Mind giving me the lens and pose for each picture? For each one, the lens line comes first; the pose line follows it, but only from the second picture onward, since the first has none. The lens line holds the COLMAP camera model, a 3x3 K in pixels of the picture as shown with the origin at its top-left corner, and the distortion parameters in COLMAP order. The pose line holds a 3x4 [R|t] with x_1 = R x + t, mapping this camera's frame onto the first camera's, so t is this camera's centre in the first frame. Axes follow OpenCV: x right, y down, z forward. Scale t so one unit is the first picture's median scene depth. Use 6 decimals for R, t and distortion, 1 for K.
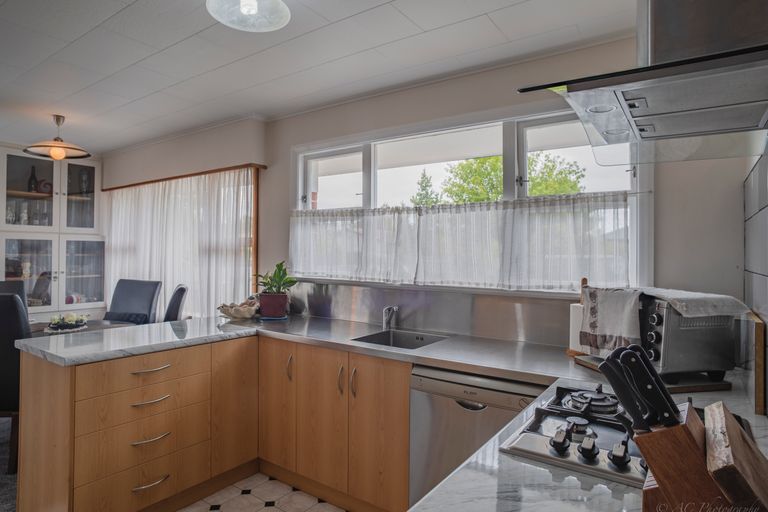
lens RADIAL K [[449.3, 0, 381.2], [0, 449.3, 255.6], [0, 0, 1]] dist [-0.024243, 0.005142]
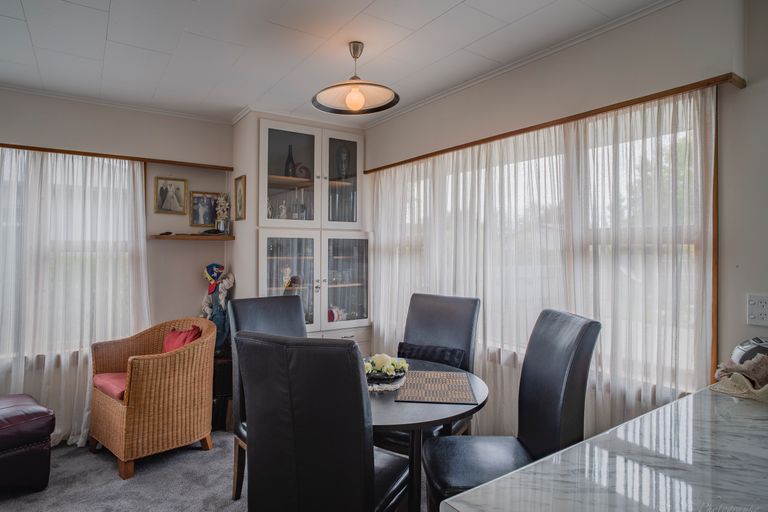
lens RADIAL K [[449.3, 0, 386.5], [0, 449.3, 252.8], [0, 0, 1]] dist [-0.024243, 0.005142]
pose [[0.942366, -0.007073, -0.334508, -0.357726], [0.006335, 0.999974, -0.003298, -0.006963], [0.334523, 0.000989, 0.942387, 0.307199]]
